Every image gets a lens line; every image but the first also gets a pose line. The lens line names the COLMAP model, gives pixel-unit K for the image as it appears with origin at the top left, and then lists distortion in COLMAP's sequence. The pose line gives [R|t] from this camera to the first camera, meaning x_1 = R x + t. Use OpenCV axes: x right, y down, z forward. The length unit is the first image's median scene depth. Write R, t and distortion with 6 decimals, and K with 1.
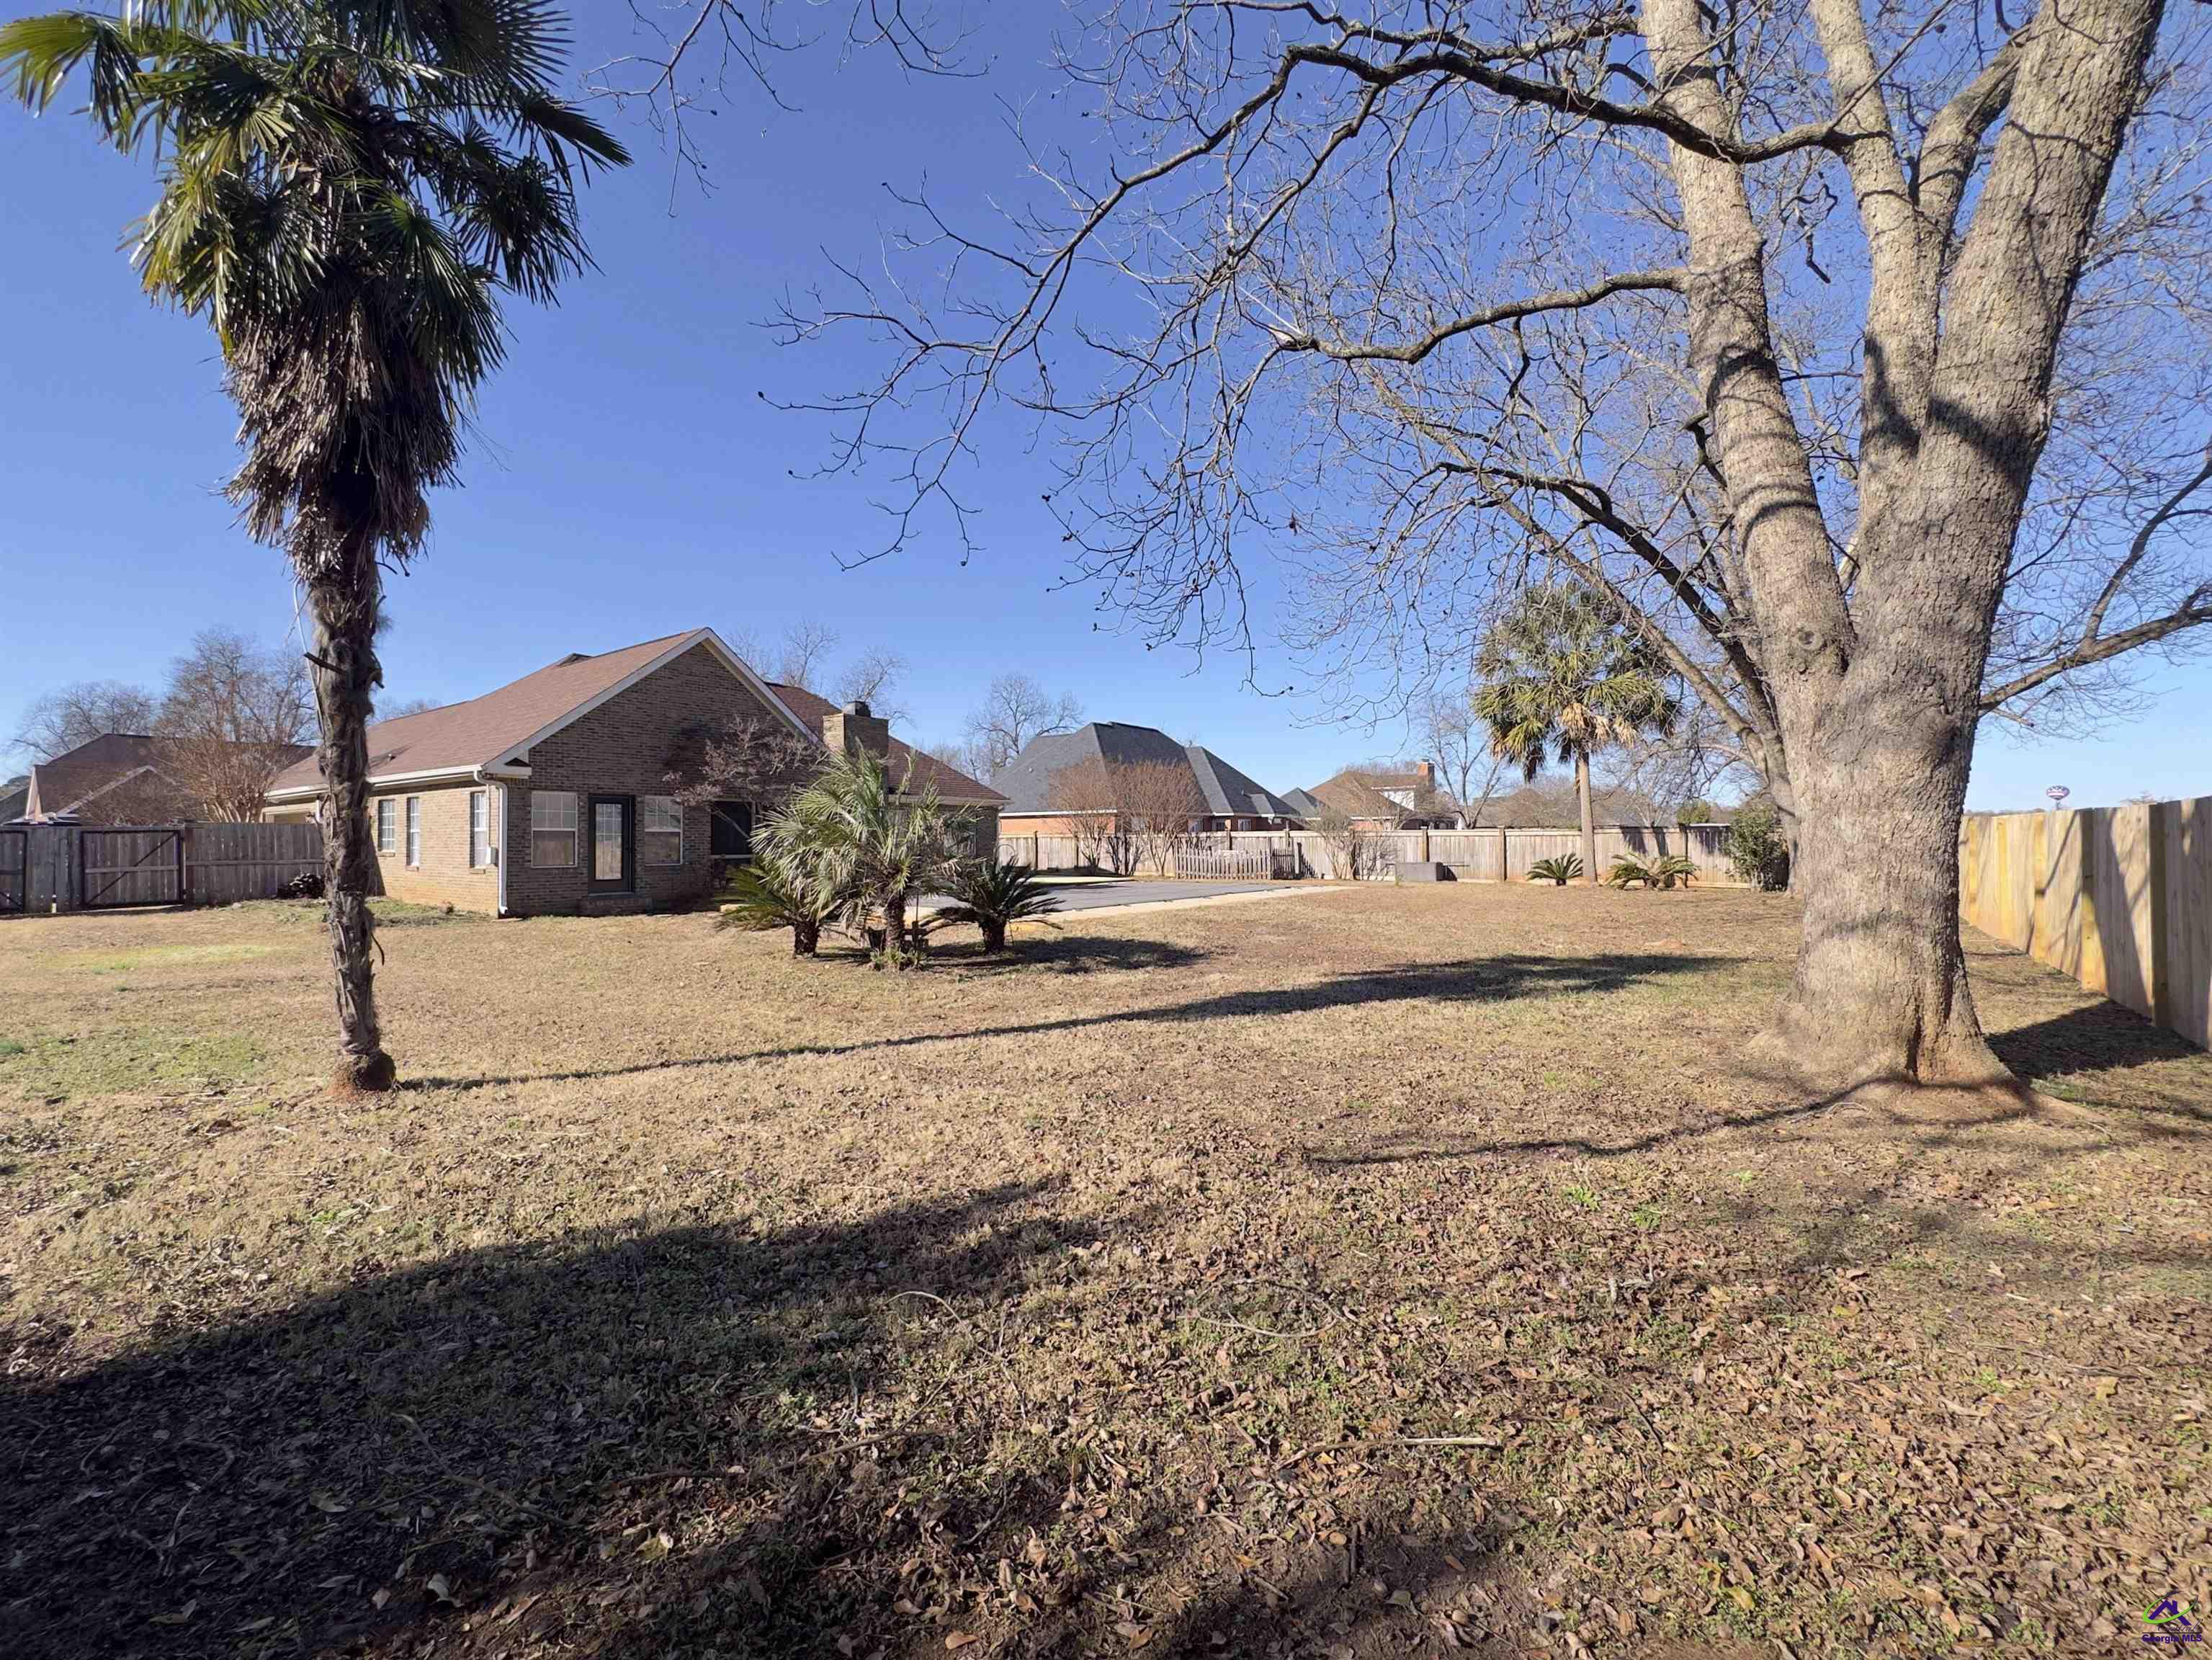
lens RADIAL K [[889.3, 0, 1104.5], [0, 889.3, 836.2], [0, 0, 1]] dist [-0.000311, -0.000006]
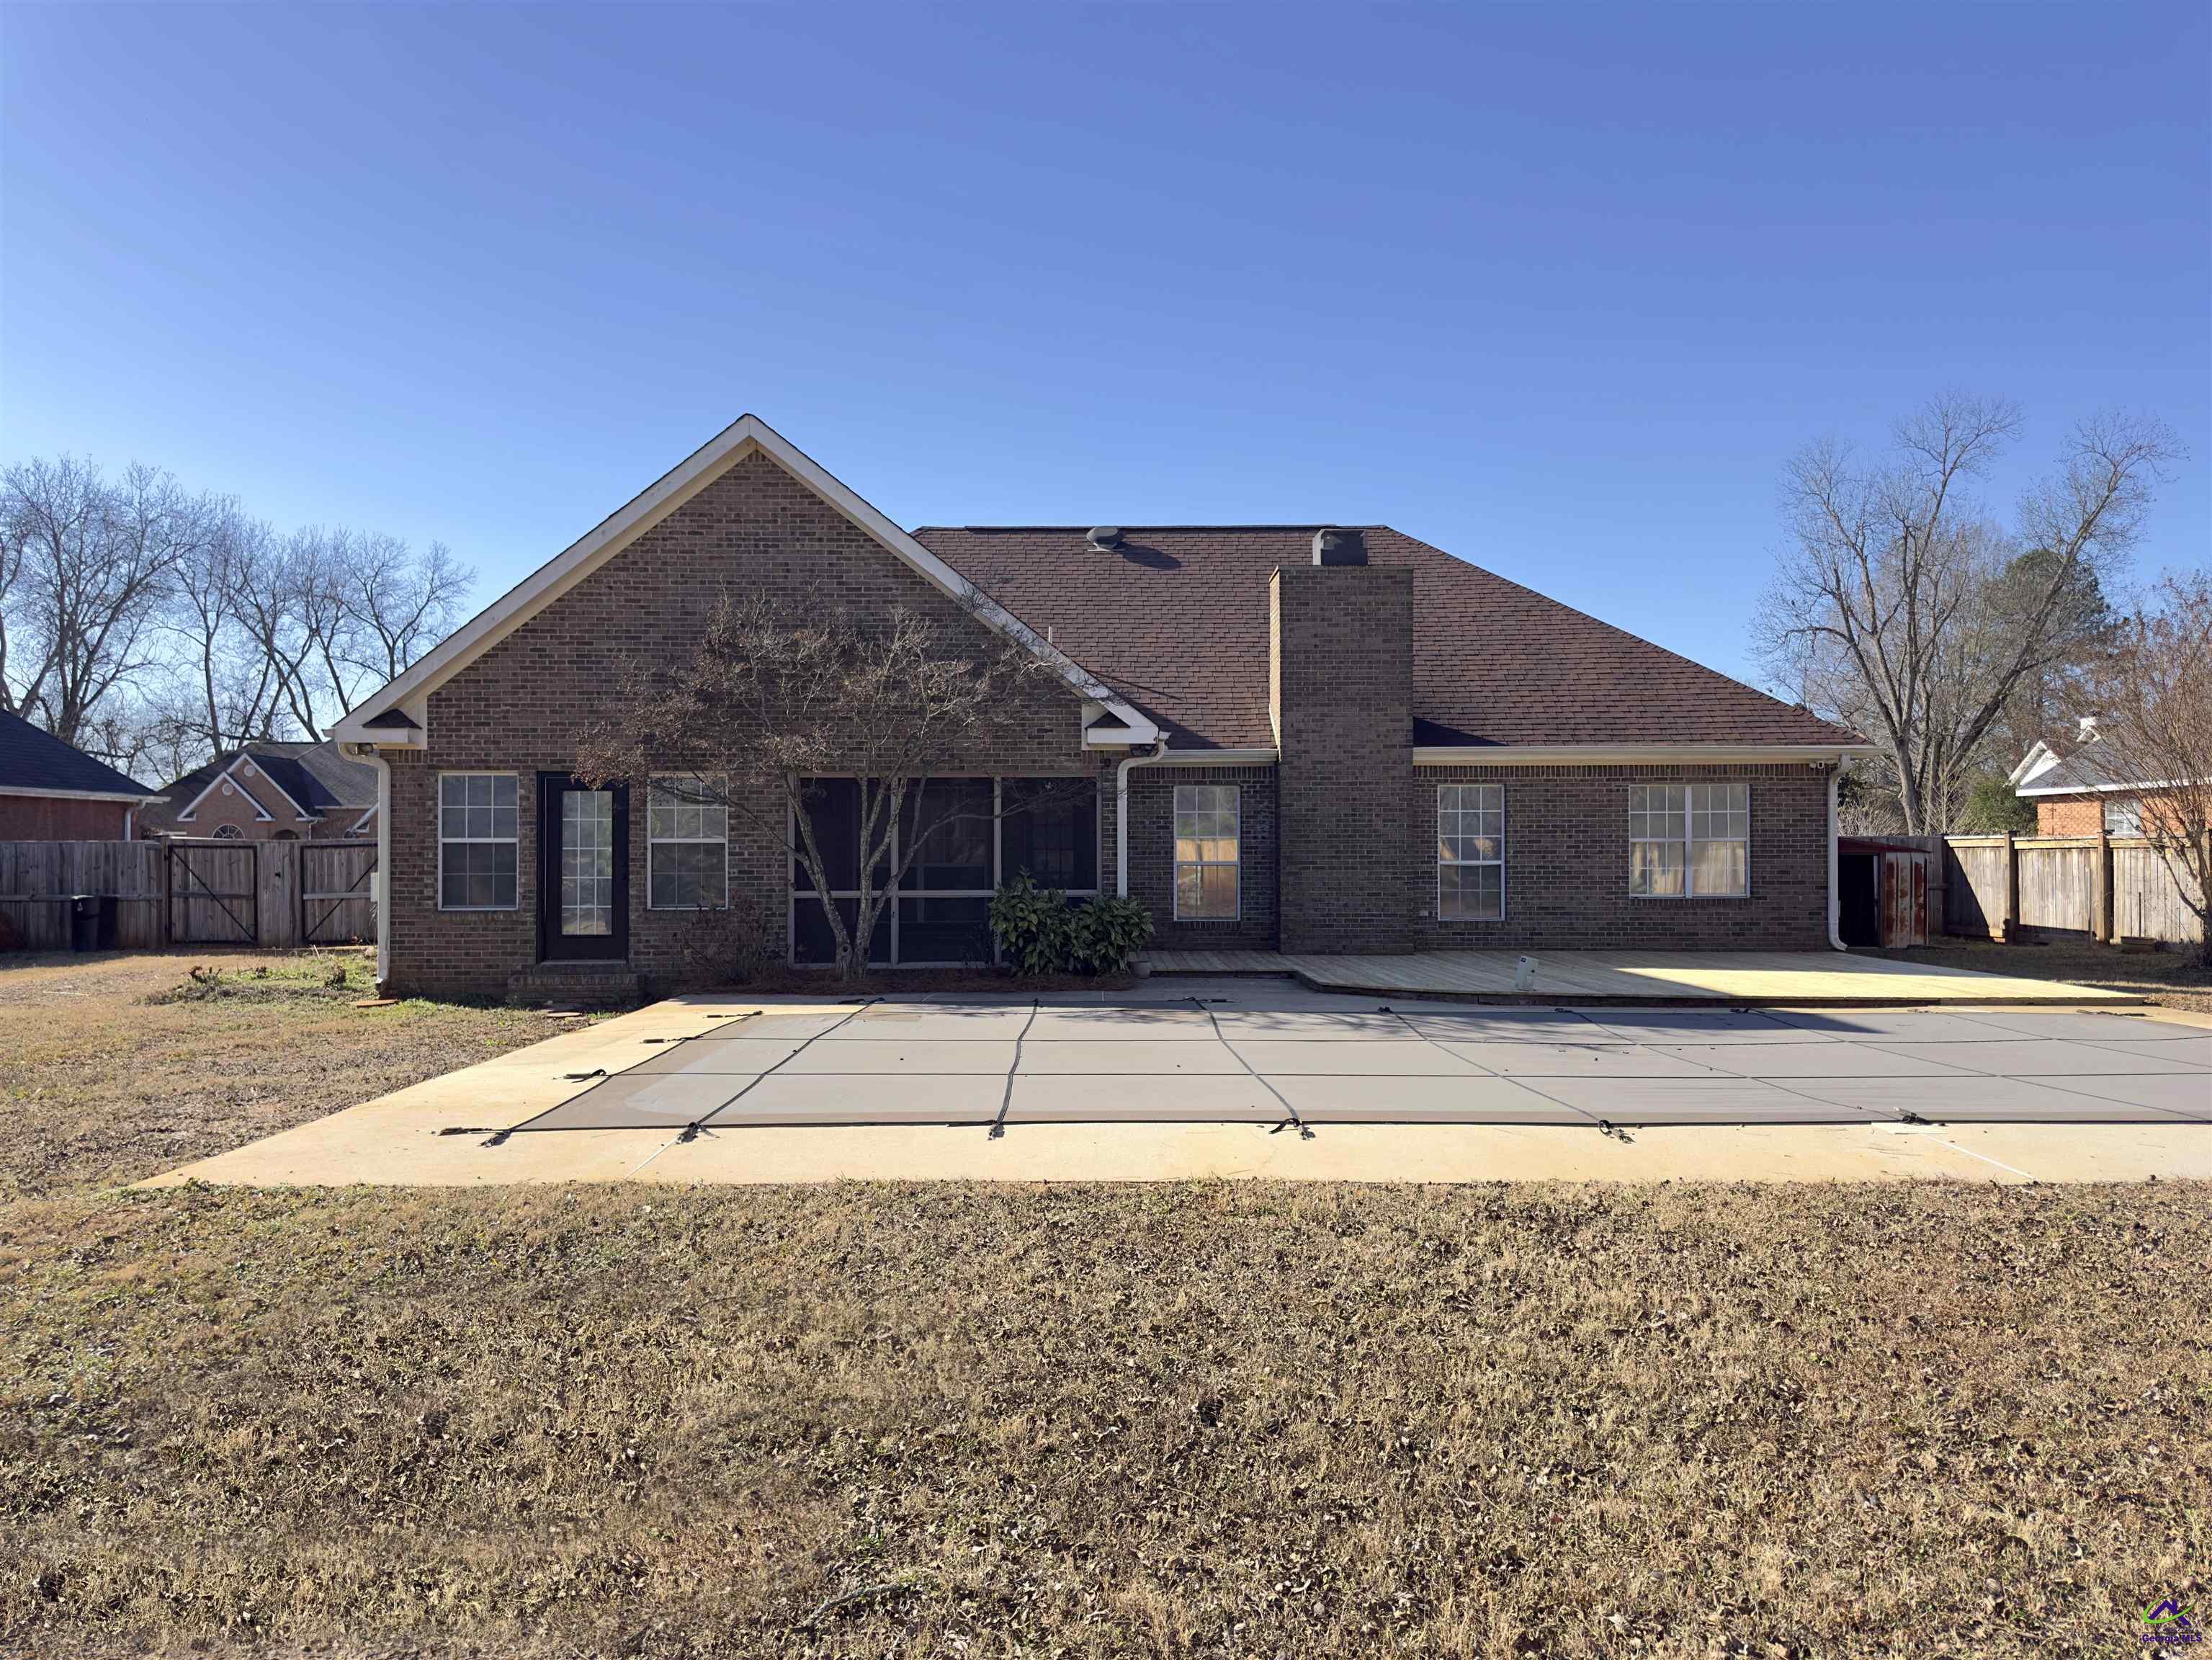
lens RADIAL K [[1533.1, 0, 1117.4], [0, 1533.1, 845.1], [0, 0, 1]] dist [0.060115, 0.000664]
pose [[0.624601, -0.000526, -0.780944, 0.344067], [0.004847, 0.999983, 0.003203, -0.005990], [0.780929, -0.005786, 0.624593, 0.680322]]
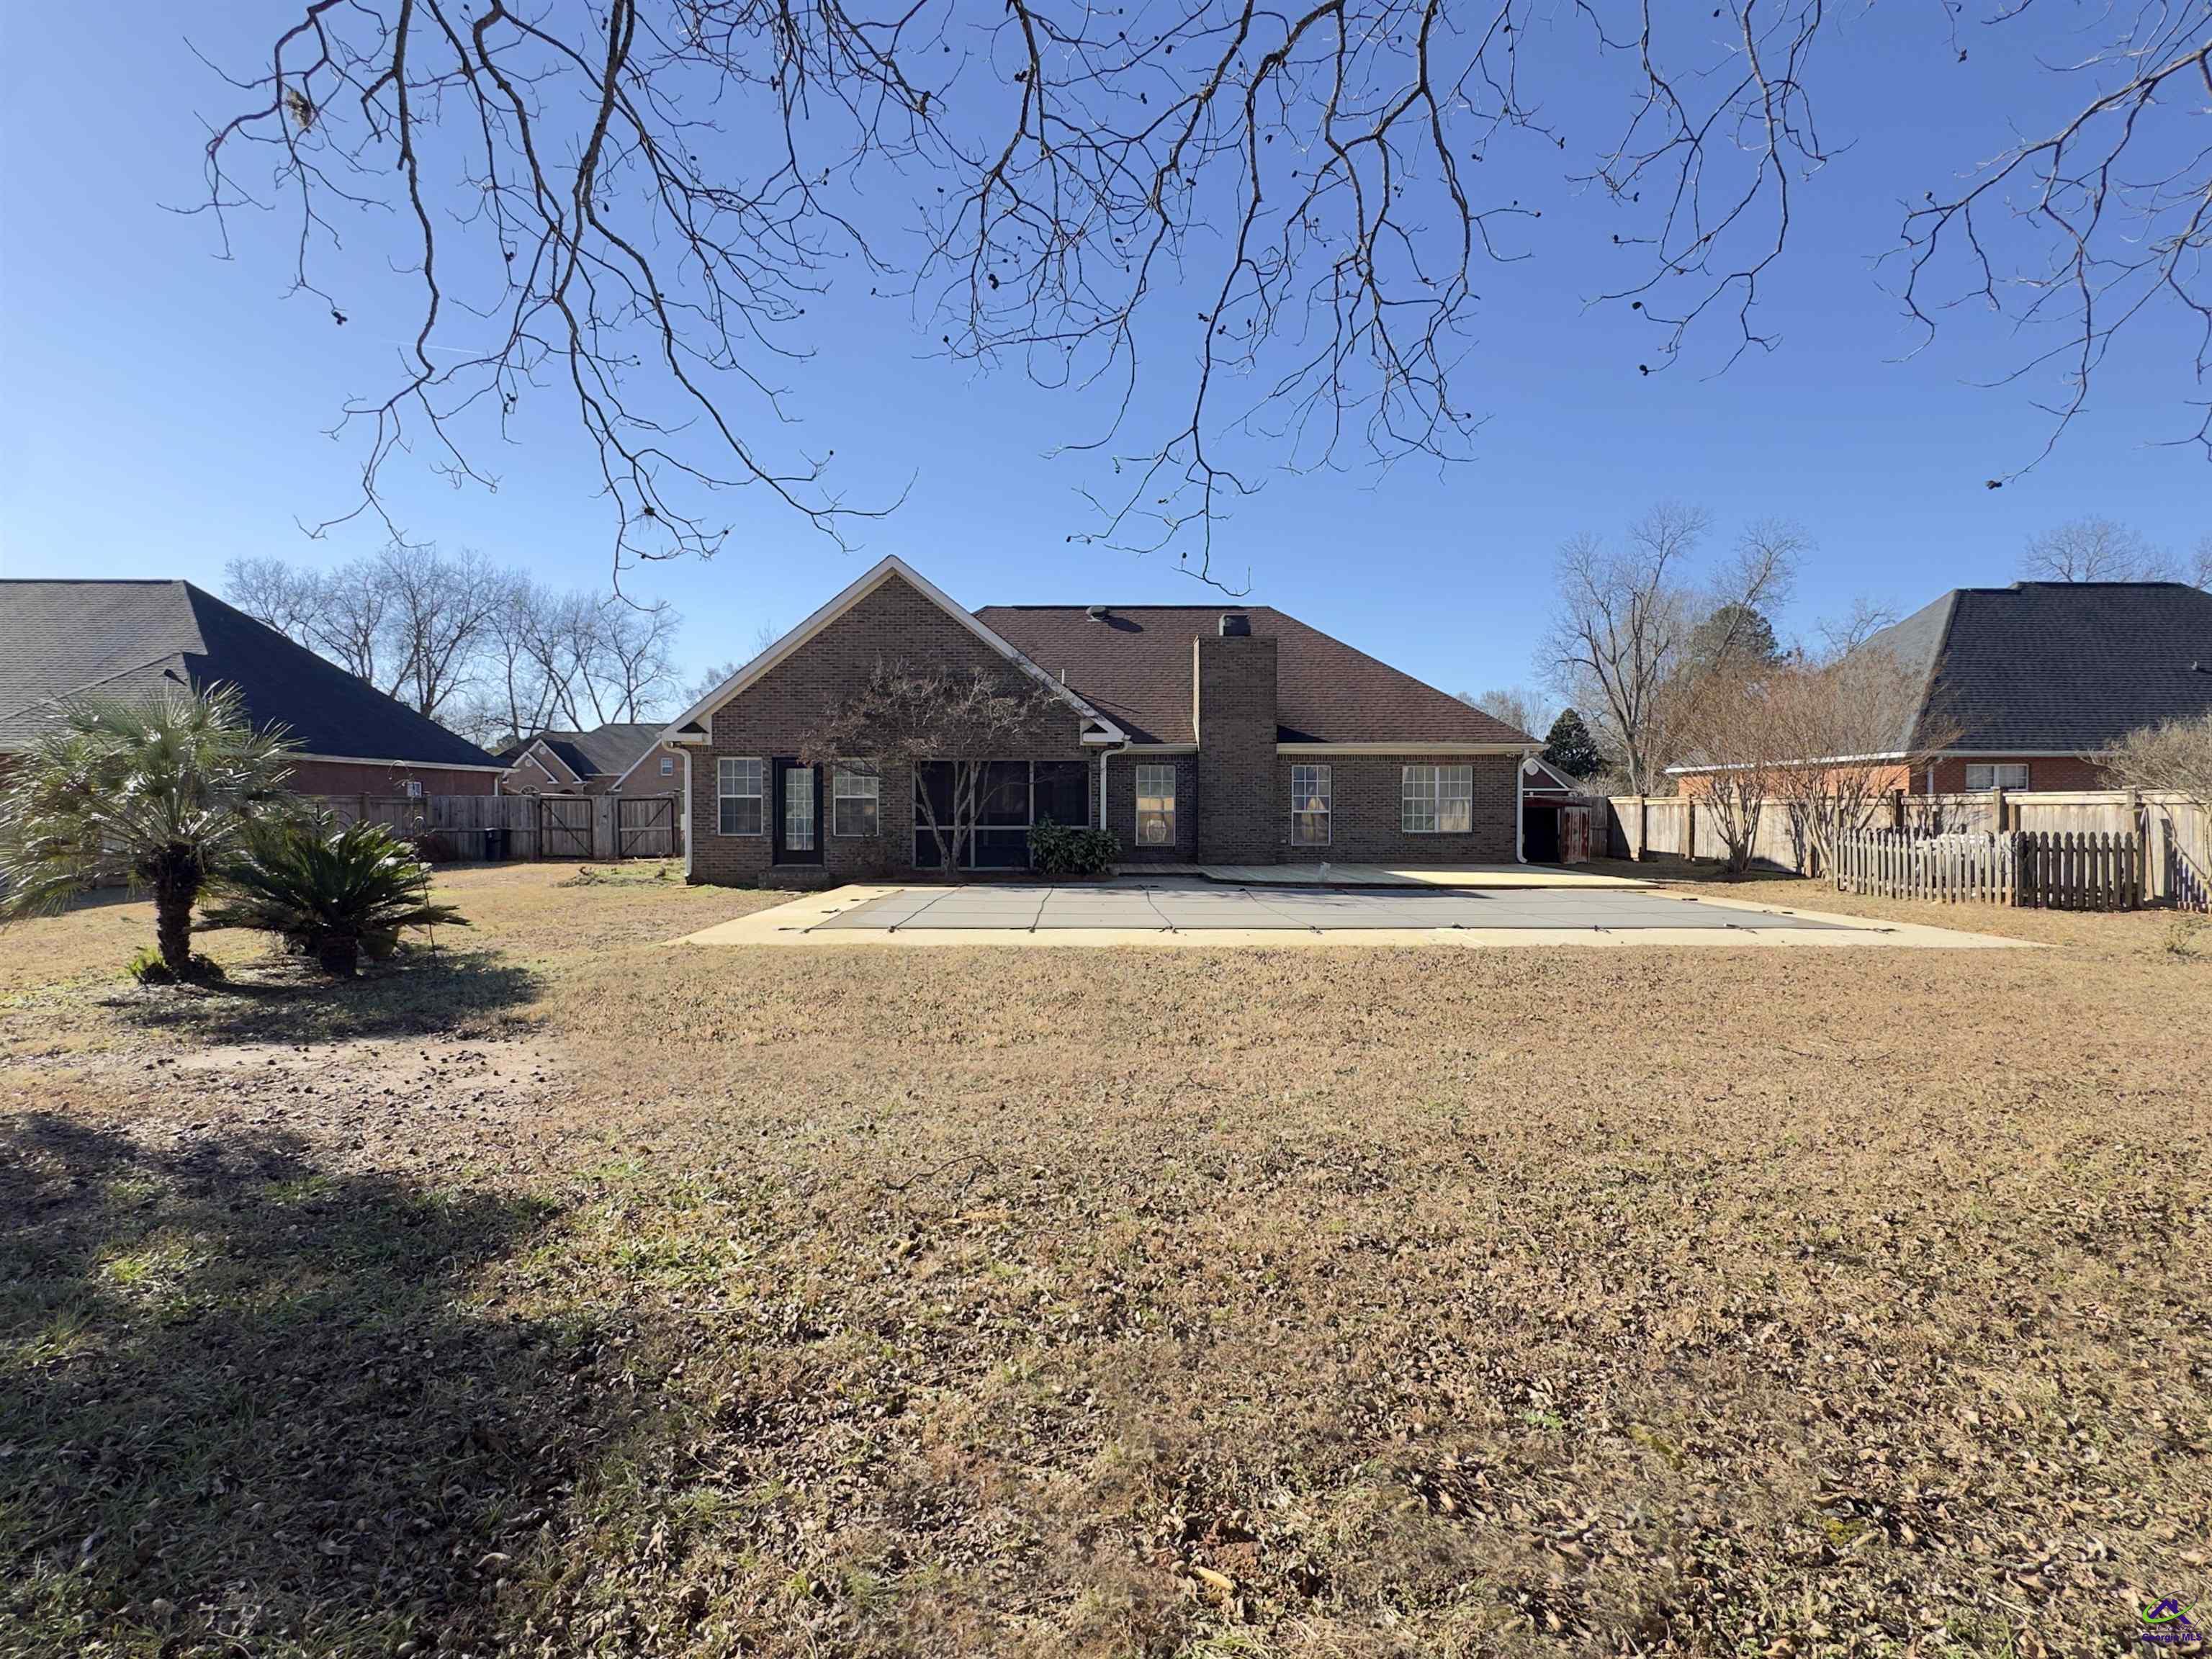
lens RADIAL K [[1112.6, 0, 1104.8], [0, 1112.6, 832.6], [0, 0, 1]] dist [-0.005621, -0.000428]
pose [[0.615515, 0.023184, -0.787784, 0.543328], [0.001344, 0.999535, 0.030465, -0.004597], [0.788124, -0.019811, 0.615197, 0.543786]]
